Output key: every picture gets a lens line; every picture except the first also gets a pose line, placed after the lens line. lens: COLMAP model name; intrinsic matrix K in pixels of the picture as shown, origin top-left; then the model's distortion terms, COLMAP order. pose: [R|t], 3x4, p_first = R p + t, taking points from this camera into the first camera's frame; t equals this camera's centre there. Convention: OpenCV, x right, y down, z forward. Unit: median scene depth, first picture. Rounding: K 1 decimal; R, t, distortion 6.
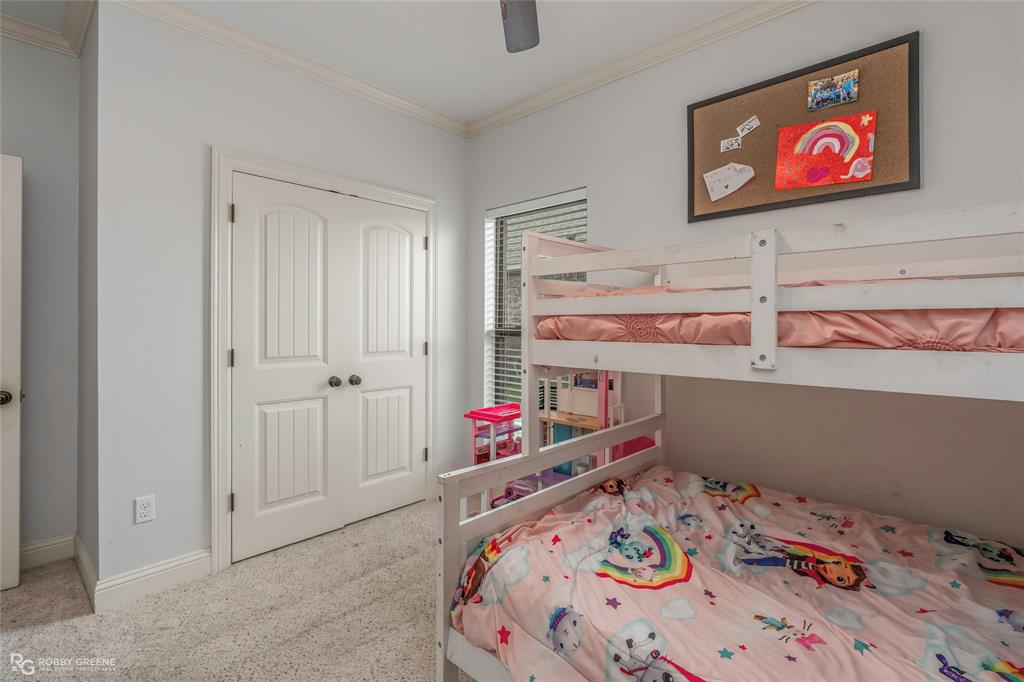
lens RADIAL K [[464.8, 0, 508.5], [0, 464.8, 330.5], [0, 0, 1]] dist [-0.001997, -0.000473]
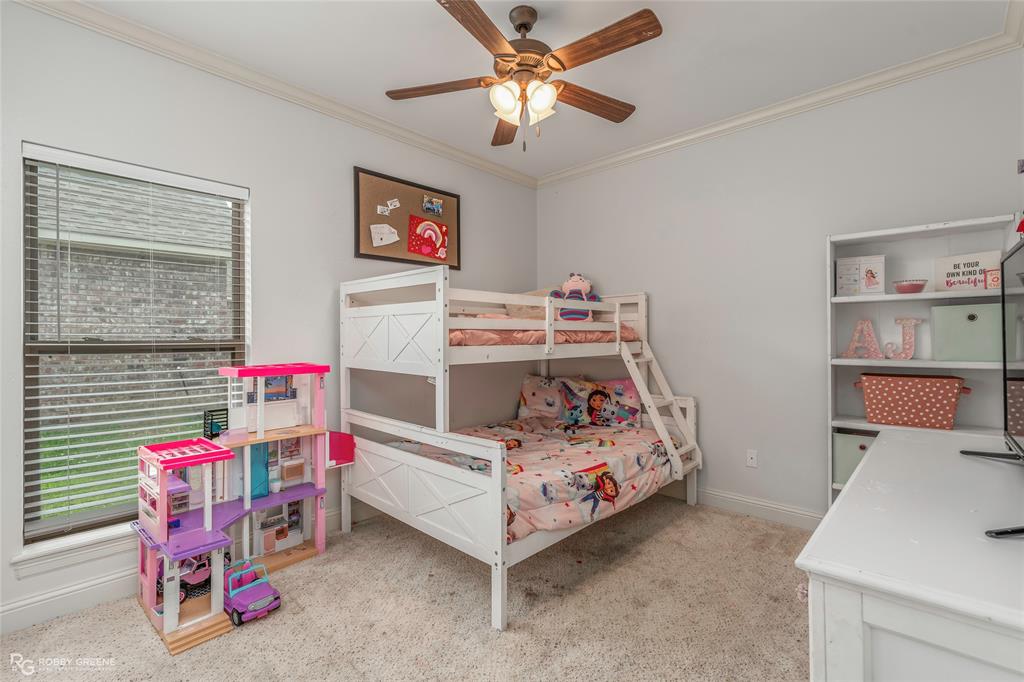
lens RADIAL K [[464.8, 0, 509.3], [0, 464.8, 342.3], [0, 0, 1]] dist [-0.001997, -0.000473]
pose [[0.021809, -0.012532, 0.999684, -1.121193], [0.014748, 0.999817, 0.012212, -0.005763], [-0.999653, 0.014477, 0.021990, 0.684230]]
